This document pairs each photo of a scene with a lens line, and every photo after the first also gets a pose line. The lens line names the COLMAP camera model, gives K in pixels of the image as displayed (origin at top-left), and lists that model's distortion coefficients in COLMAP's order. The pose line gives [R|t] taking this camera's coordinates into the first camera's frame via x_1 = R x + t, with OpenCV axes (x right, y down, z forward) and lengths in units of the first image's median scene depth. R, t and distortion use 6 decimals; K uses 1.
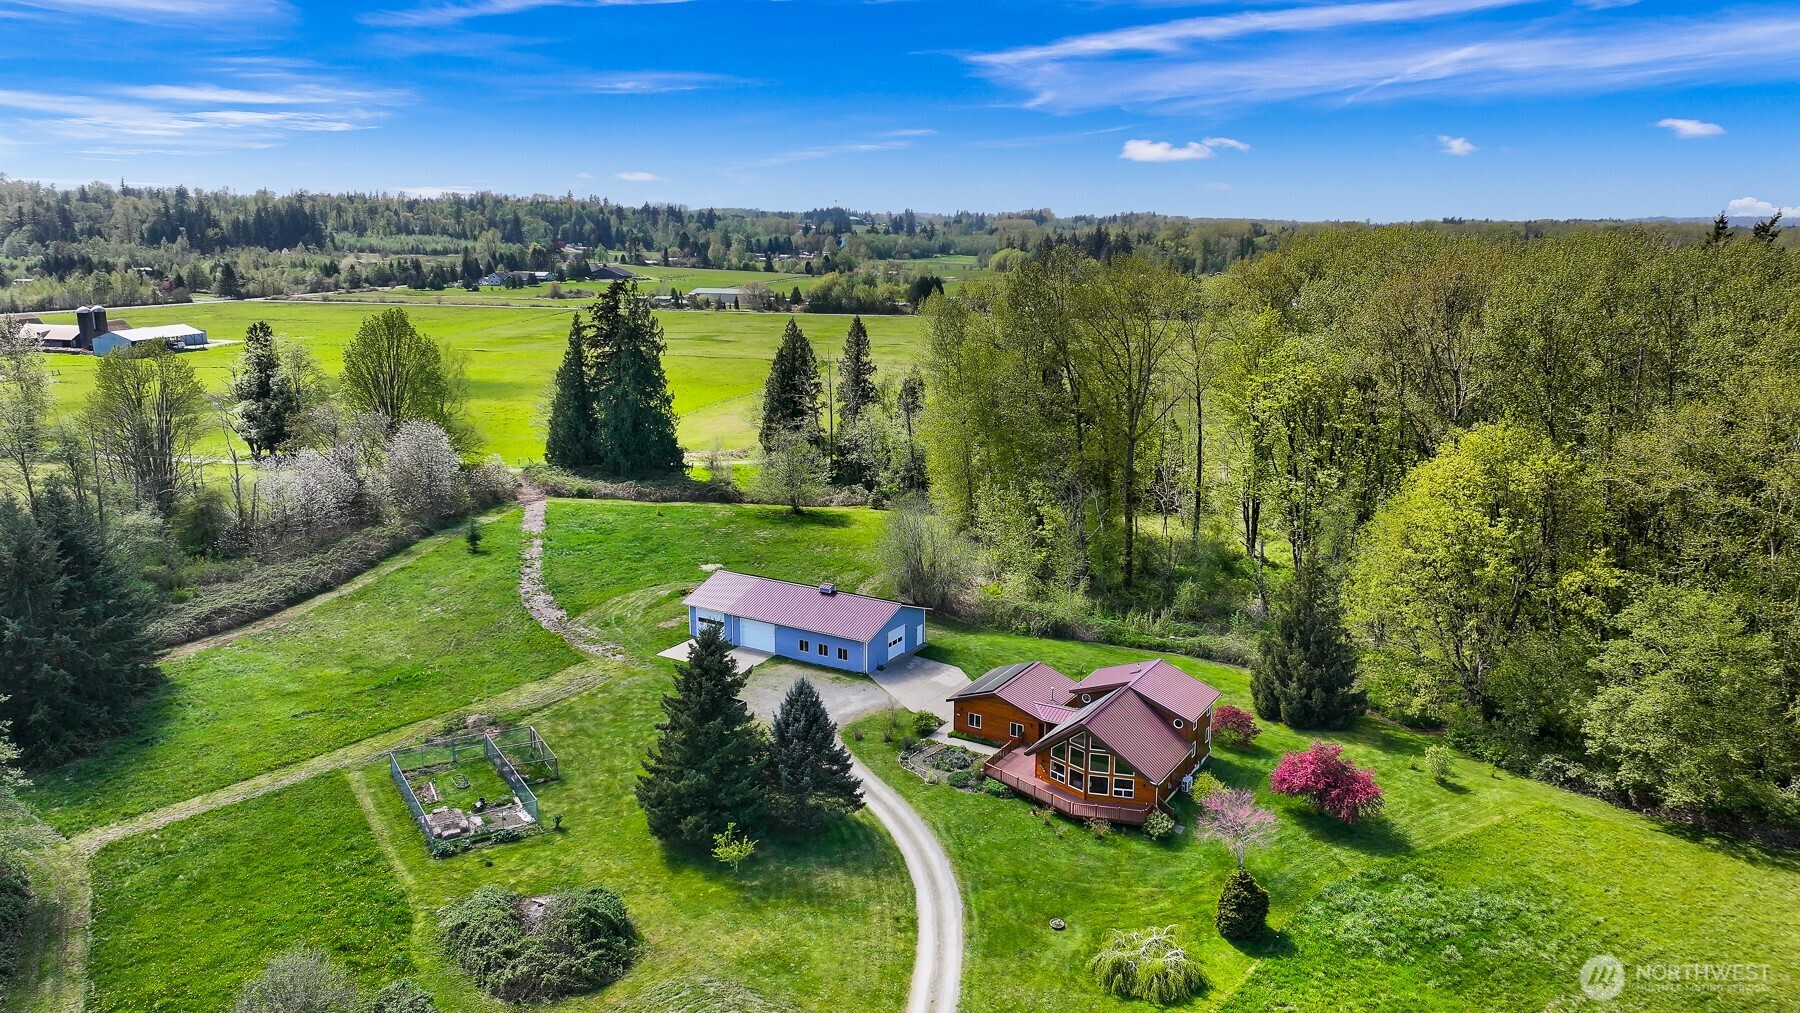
lens RADIAL K [[1255.0, 0, 900.0], [0, 1255.0, 506.5], [0, 0, 1]] dist [0.003884, 0.001616]
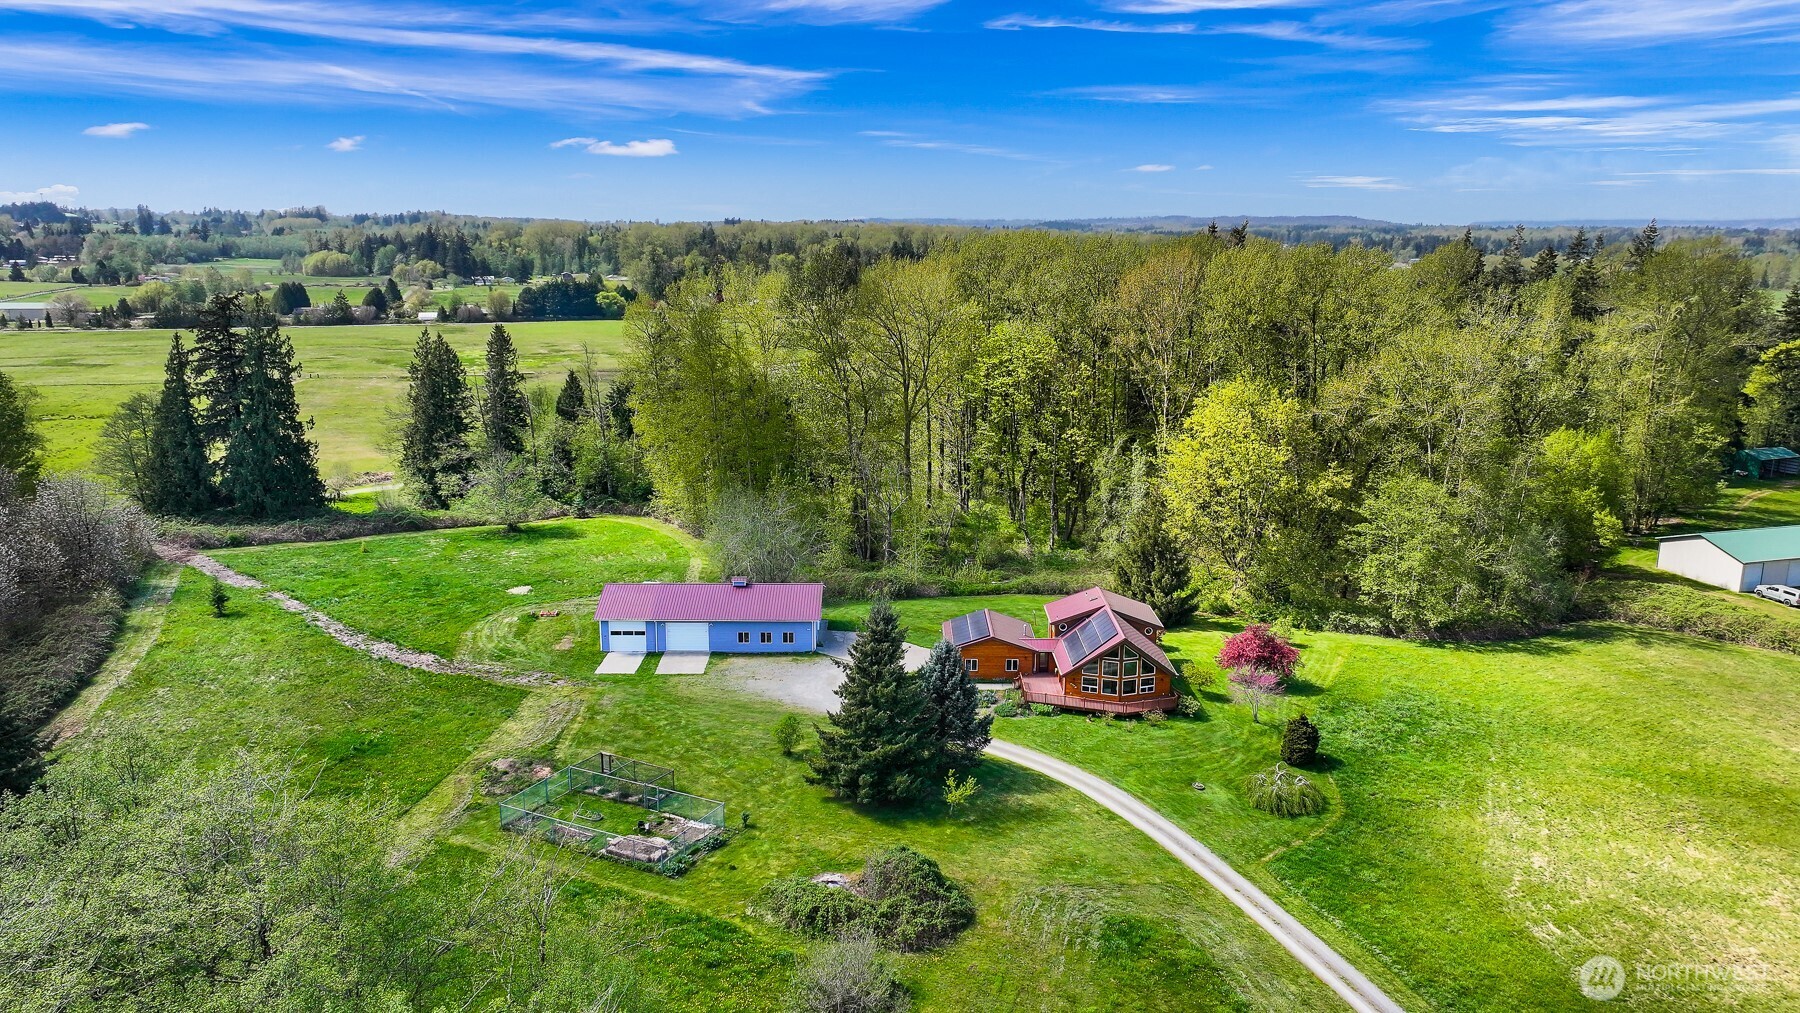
lens RADIAL K [[1255.0, 0, 900.0], [0, 1255.0, 506.5], [0, 0, 1]] dist [0.003884, 0.001616]
pose [[0.850935, -0.114511, 0.512637, -0.306657], [0.114174, 0.992936, 0.032280, -0.010101], [-0.512712, 0.031062, 0.857998, 0.021767]]
